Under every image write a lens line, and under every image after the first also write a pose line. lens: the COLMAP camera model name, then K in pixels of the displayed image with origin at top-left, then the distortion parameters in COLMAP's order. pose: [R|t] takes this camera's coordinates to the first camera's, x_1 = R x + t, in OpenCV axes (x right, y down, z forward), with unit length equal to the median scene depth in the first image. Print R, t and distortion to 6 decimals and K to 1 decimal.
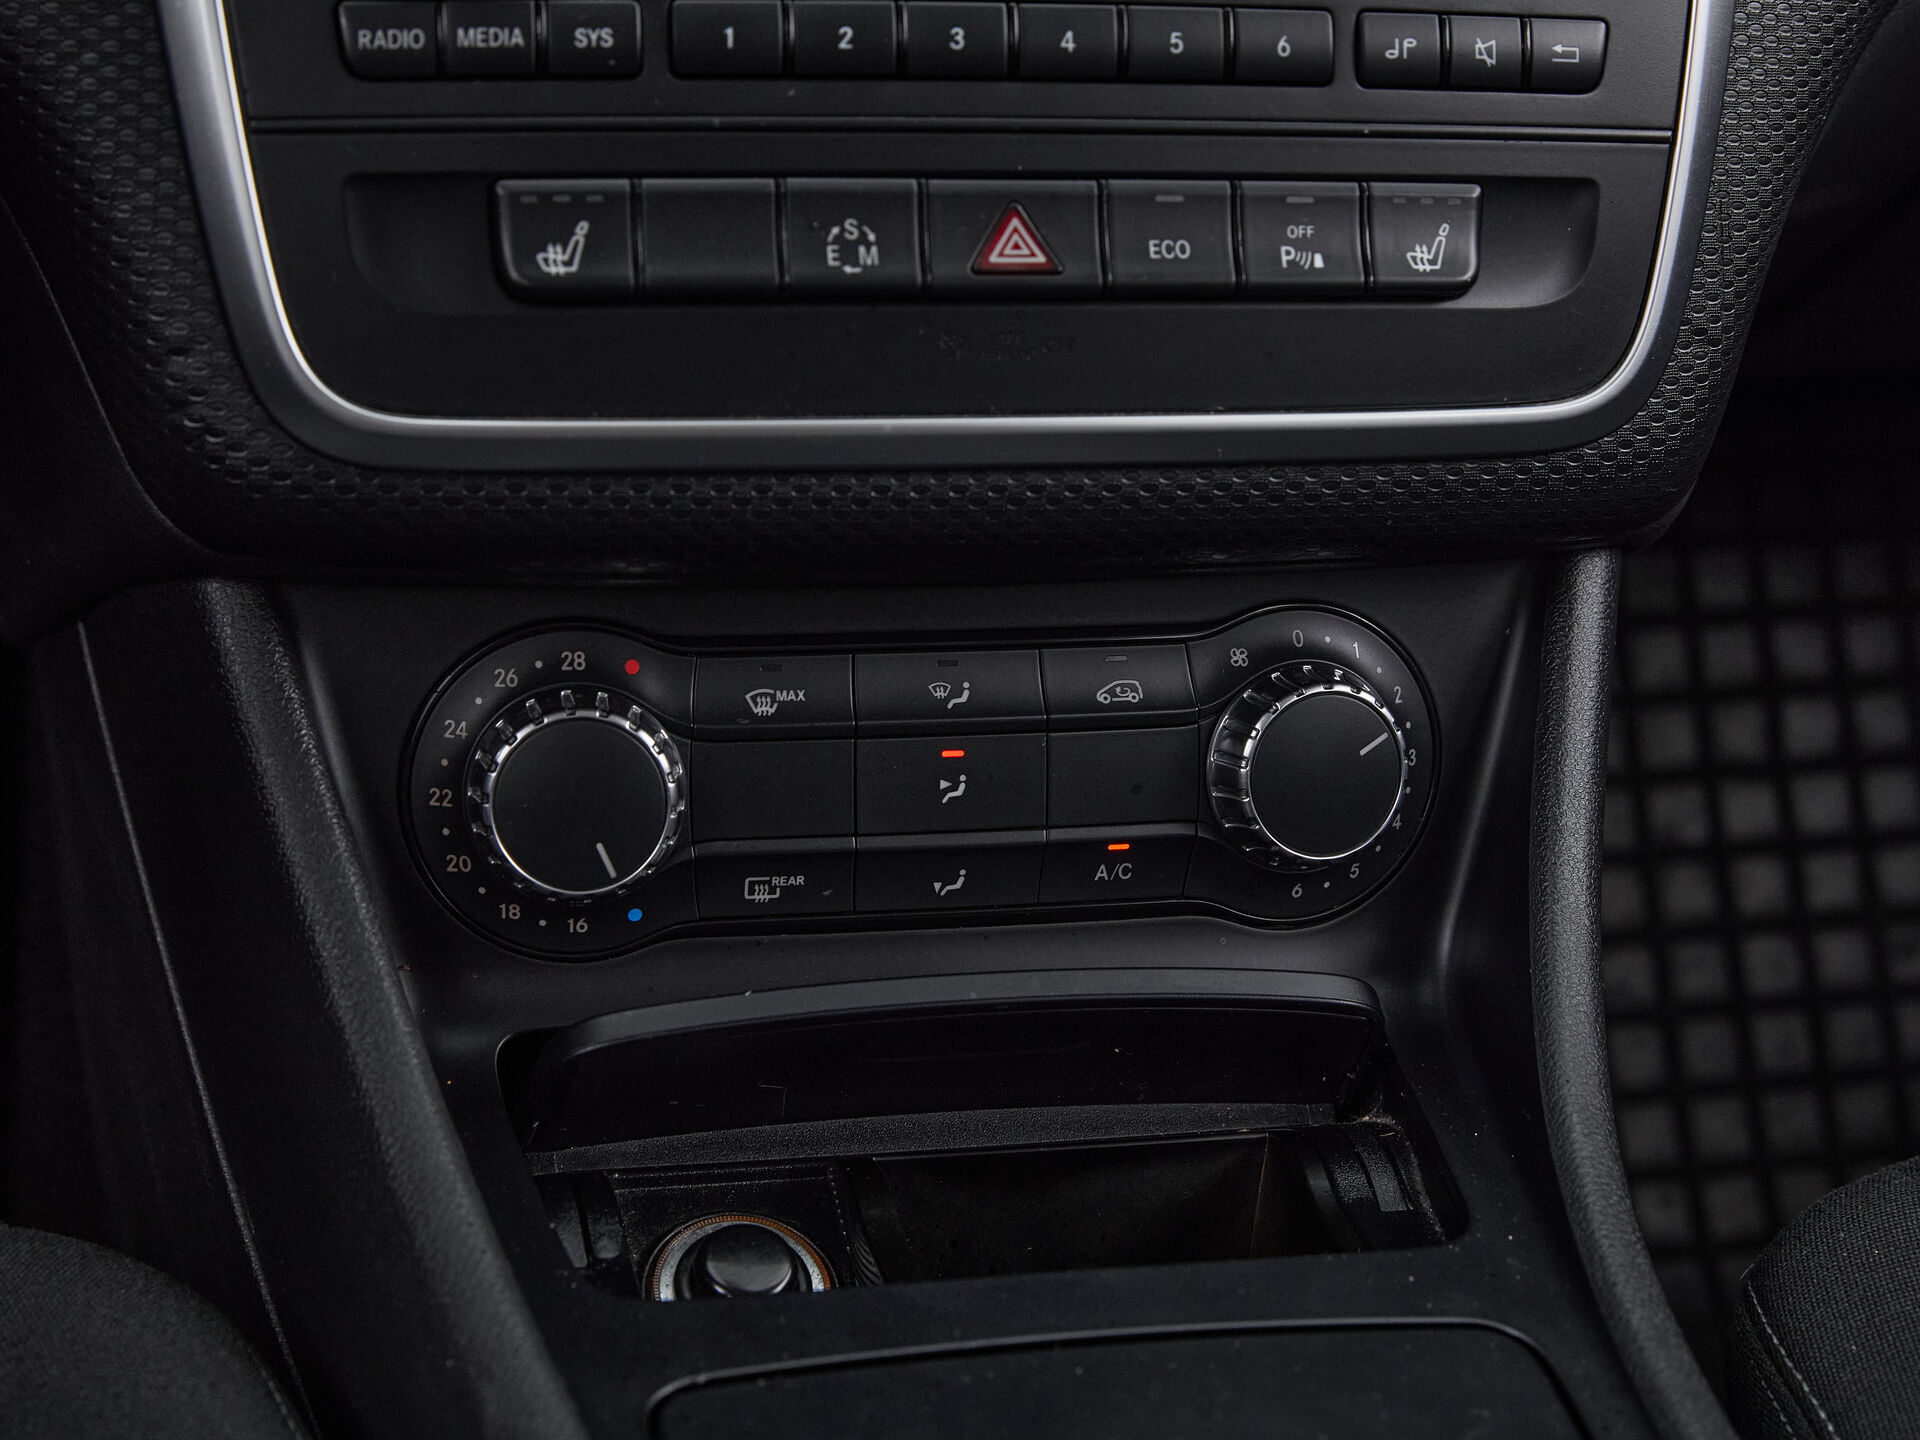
lens RADIAL K [[3867.7, 0, 960.0], [0, 3867.7, 720.0], [0, 0, 1]] dist [-0.086694, -0.148443]
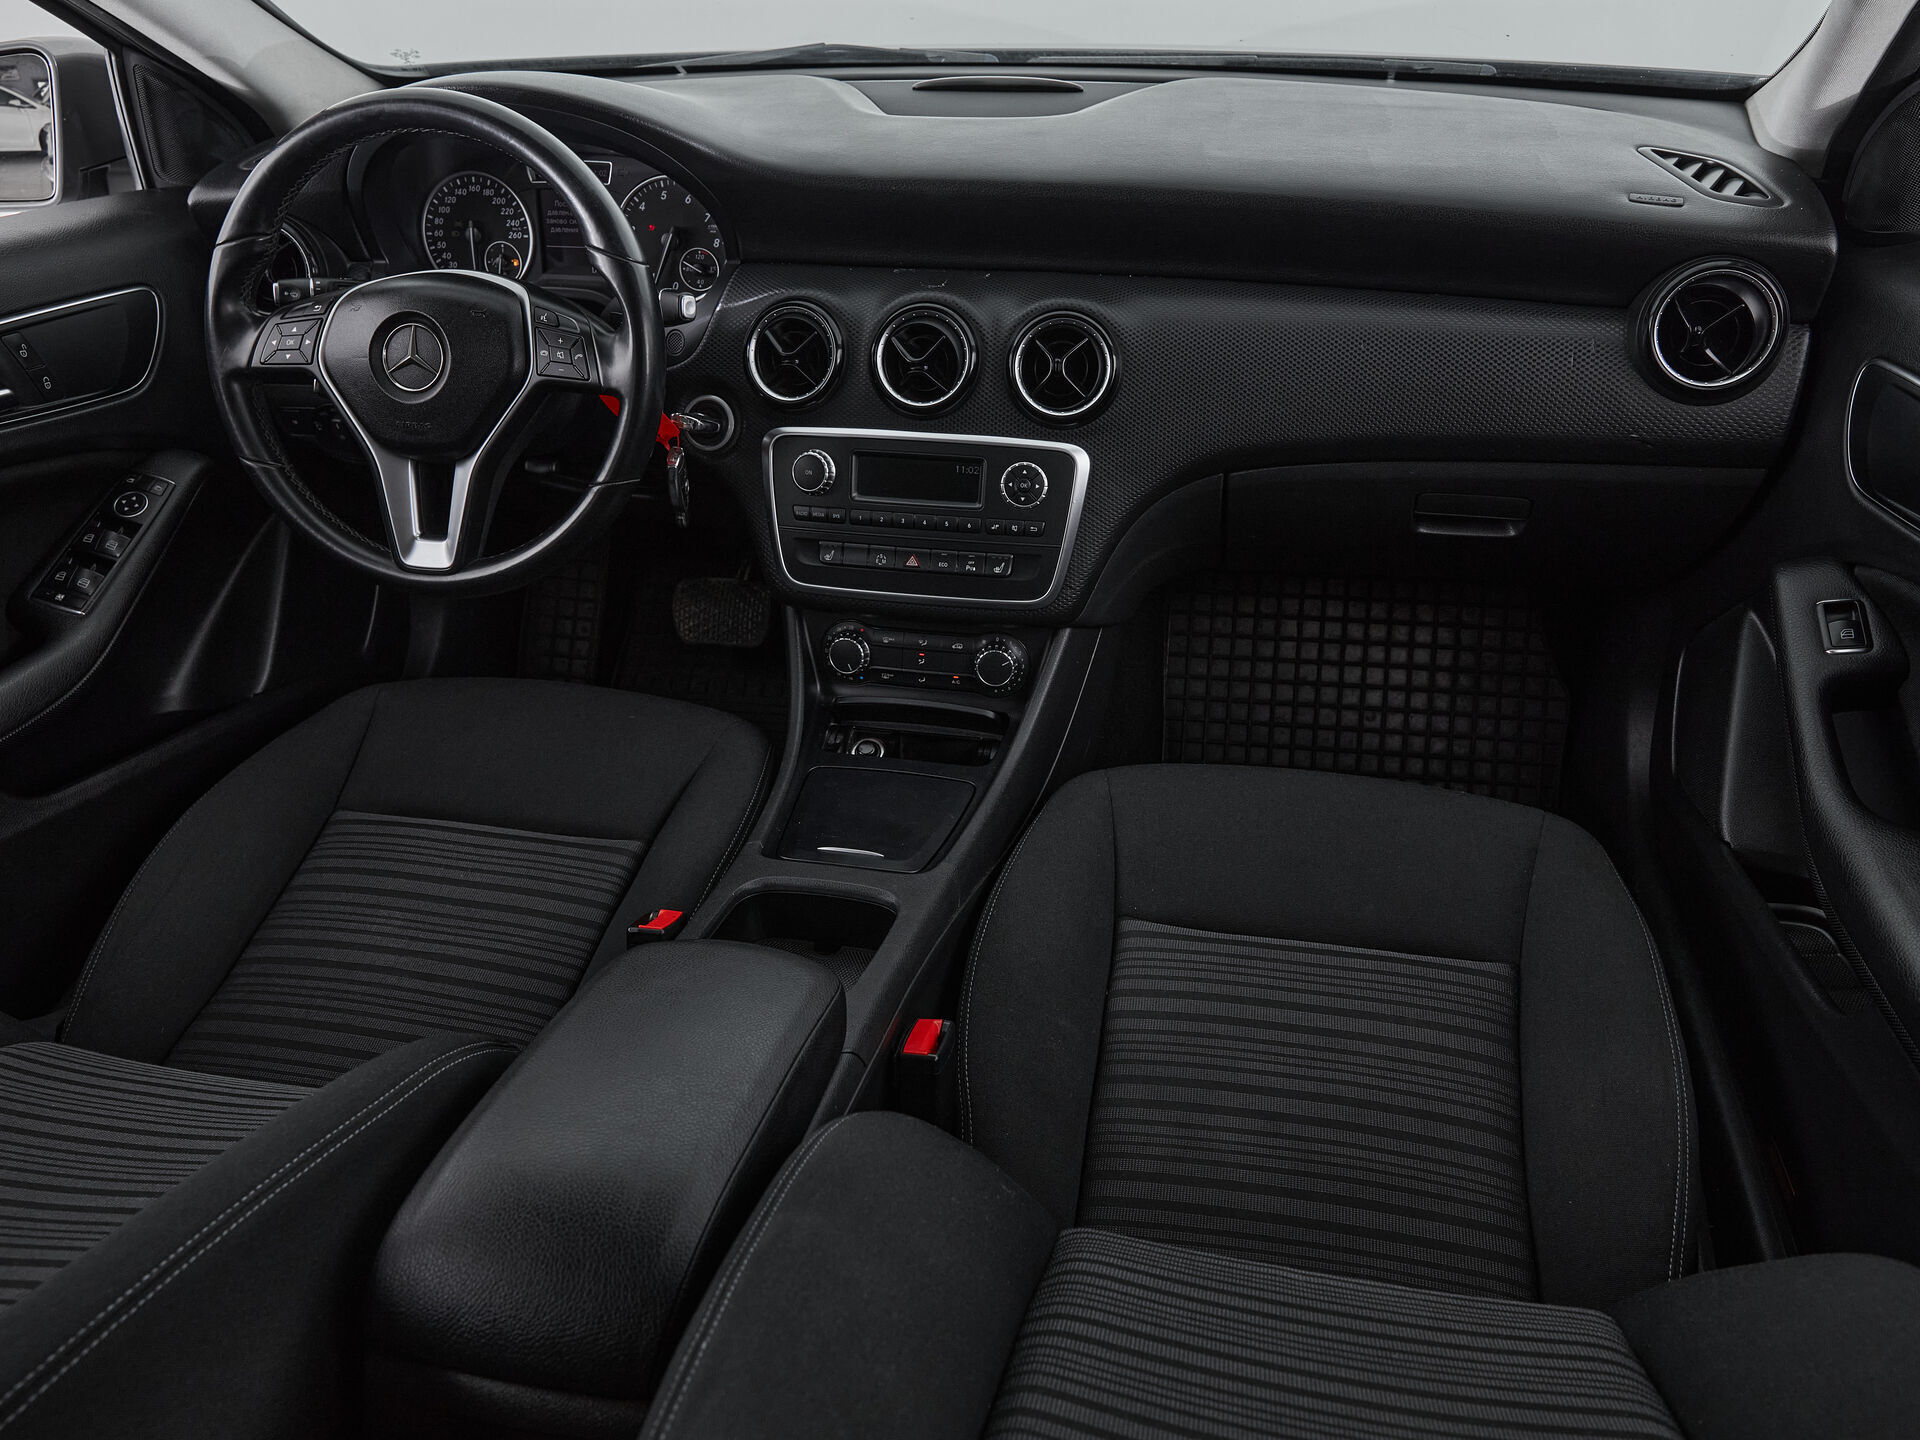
lens RADIAL K [[1447.4, 0, 960.0], [0, 1447.4, 720.0], [0, 0, 1]] dist [-0.002982, 0.000500]
pose [[0.893512, 0.152601, -0.422314, 0.883994], [-0.092351, 0.982828, 0.159749, -0.221271], [0.439440, -0.103737, 0.892262, -0.684585]]
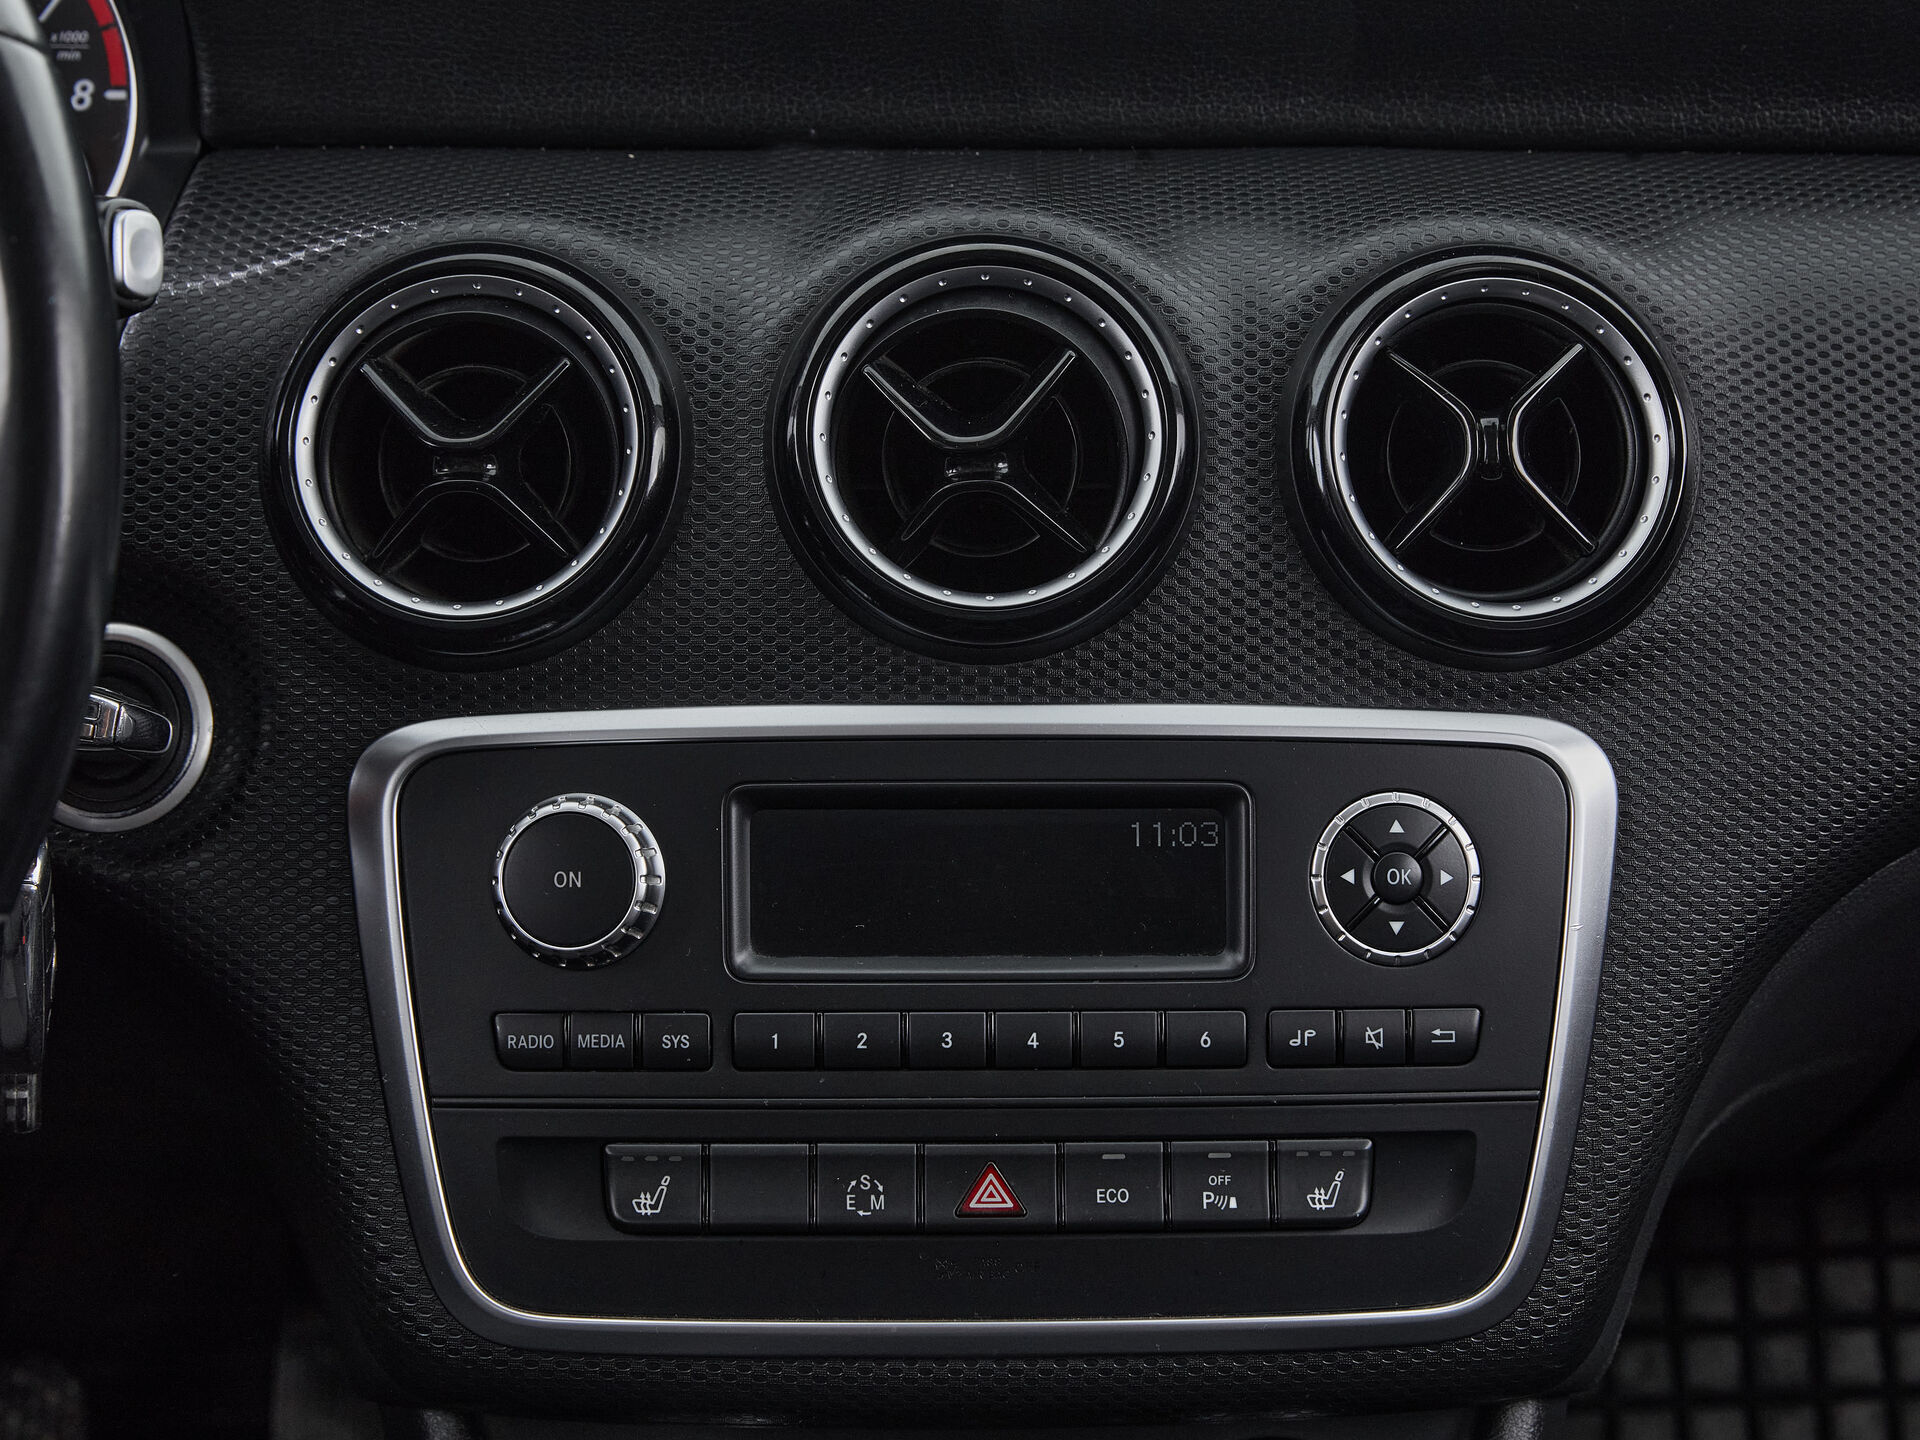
lens RADIAL K [[3867.7, 0, 960.0], [0, 3867.7, 720.0], [0, 0, 1]] dist [-0.086694, -0.148443]
pose [[0.975702, 0.000718, -0.219101, 0.285013], [-0.024169, 0.994245, -0.104369, -0.141206], [0.217765, 0.107129, 0.970104, -0.297847]]
